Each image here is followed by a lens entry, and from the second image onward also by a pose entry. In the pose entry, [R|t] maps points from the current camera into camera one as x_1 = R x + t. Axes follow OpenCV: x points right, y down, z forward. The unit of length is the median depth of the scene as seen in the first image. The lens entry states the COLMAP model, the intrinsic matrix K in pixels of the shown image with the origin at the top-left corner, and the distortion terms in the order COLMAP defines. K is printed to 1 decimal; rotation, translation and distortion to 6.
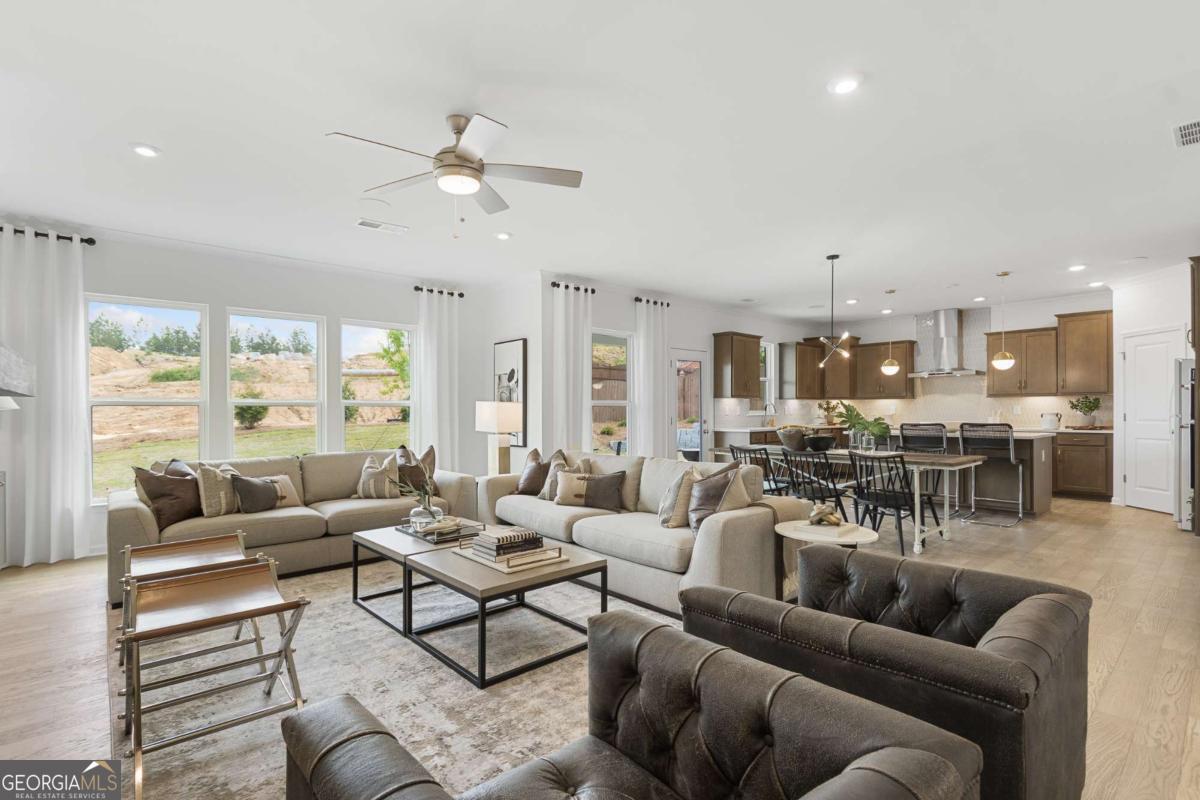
lens RADIAL K [[593.7, 0, 595.4], [0, 593.7, 400.6], [0, 0, 1]] dist [-0.000115, -0.000591]
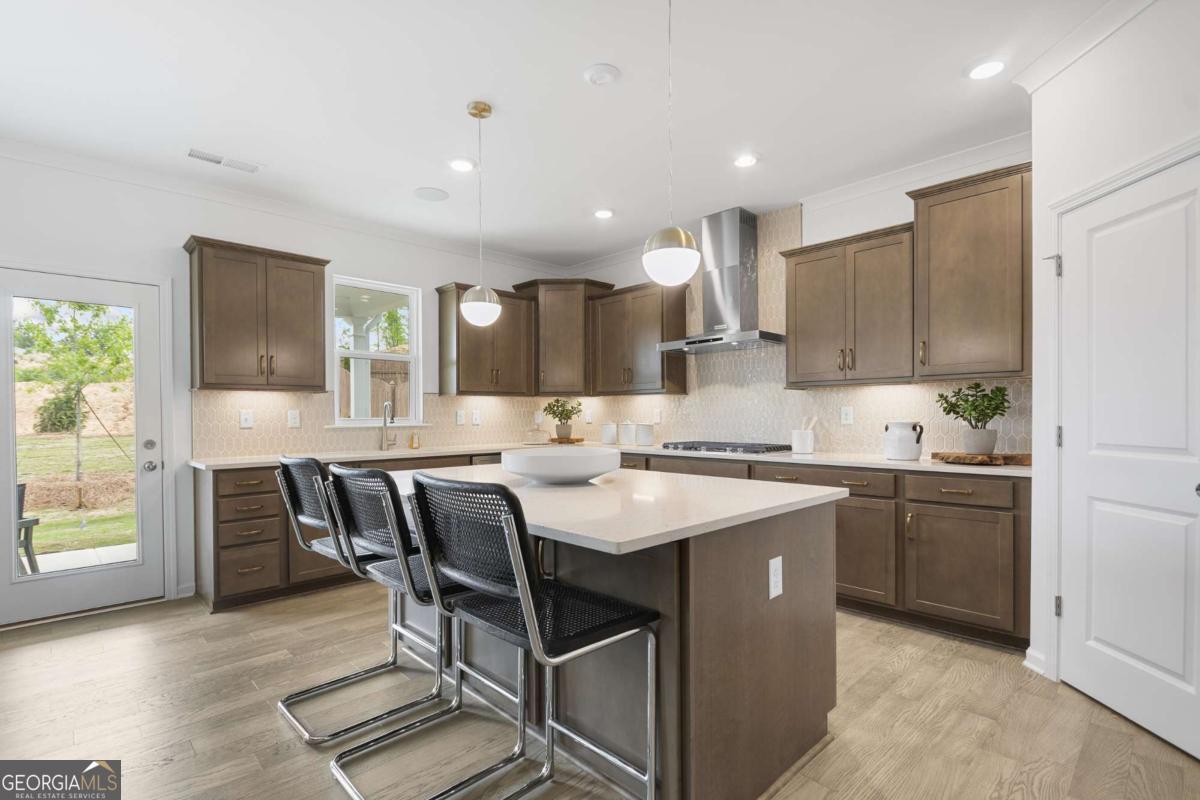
lens RADIAL K [[593.7, 0, 603.6], [0, 593.7, 410.8], [0, 0, 1]] dist [-0.000115, -0.000591]
pose [[0.998191, -0.003121, 0.060039, 0.533825], [0.002338, 0.999911, 0.013109, 0.005827], [-0.060075, -0.012945, 0.998110, 0.589878]]
